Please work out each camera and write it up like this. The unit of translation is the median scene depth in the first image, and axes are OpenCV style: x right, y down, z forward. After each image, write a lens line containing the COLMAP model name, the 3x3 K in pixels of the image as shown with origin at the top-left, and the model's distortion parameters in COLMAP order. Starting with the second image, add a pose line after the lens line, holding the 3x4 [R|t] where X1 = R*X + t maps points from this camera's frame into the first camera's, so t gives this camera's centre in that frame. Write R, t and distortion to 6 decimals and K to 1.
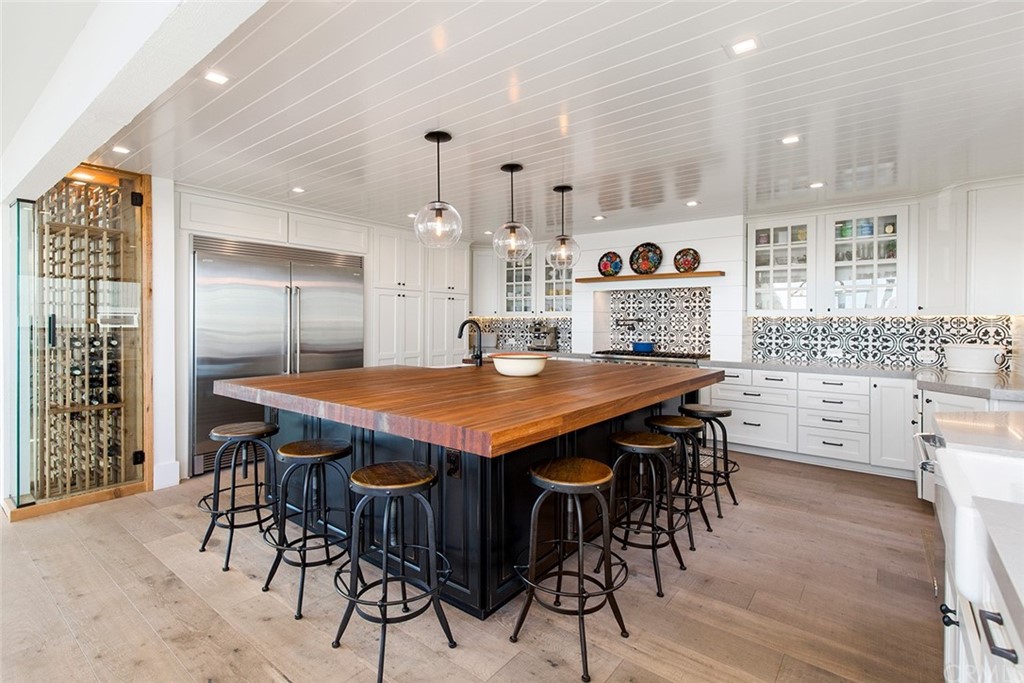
lens RADIAL K [[470.4, 0, 515.1], [0, 470.4, 323.3], [0, 0, 1]] dist [0.000270, 0.000011]
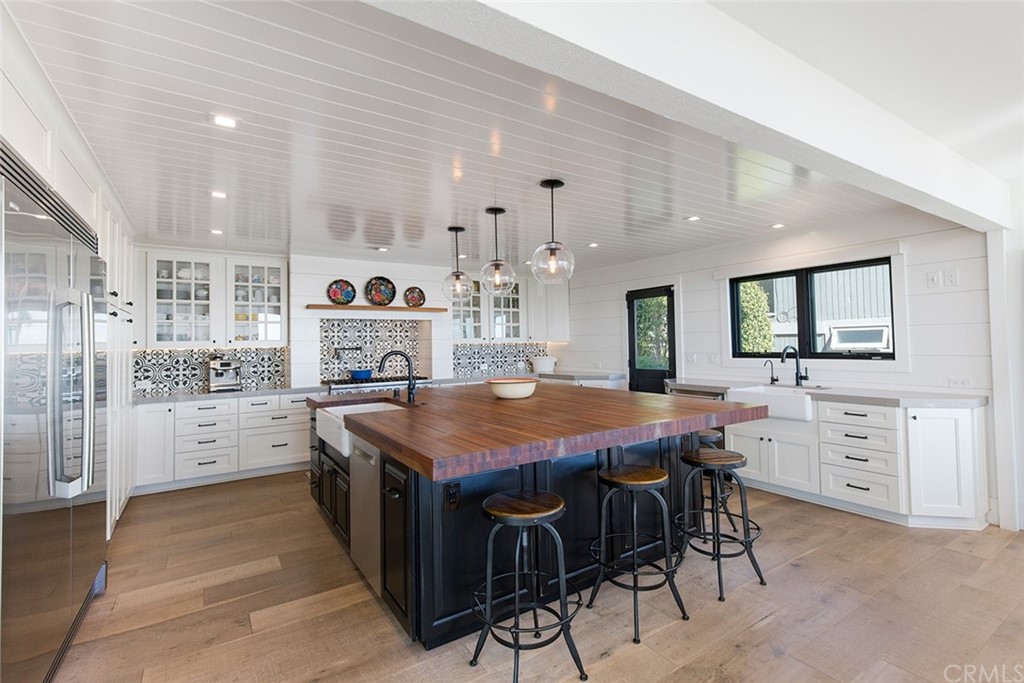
lens RADIAL K [[467.8, 0, 505.1], [0, 467.8, 335.6], [0, 0, 1]] dist [0.014062, 0.000373]
pose [[0.335395, 0.007227, 0.942050, -0.633823], [0.027680, 0.999463, -0.017522, -0.008724], [-0.941671, 0.031953, 0.335015, 0.371478]]
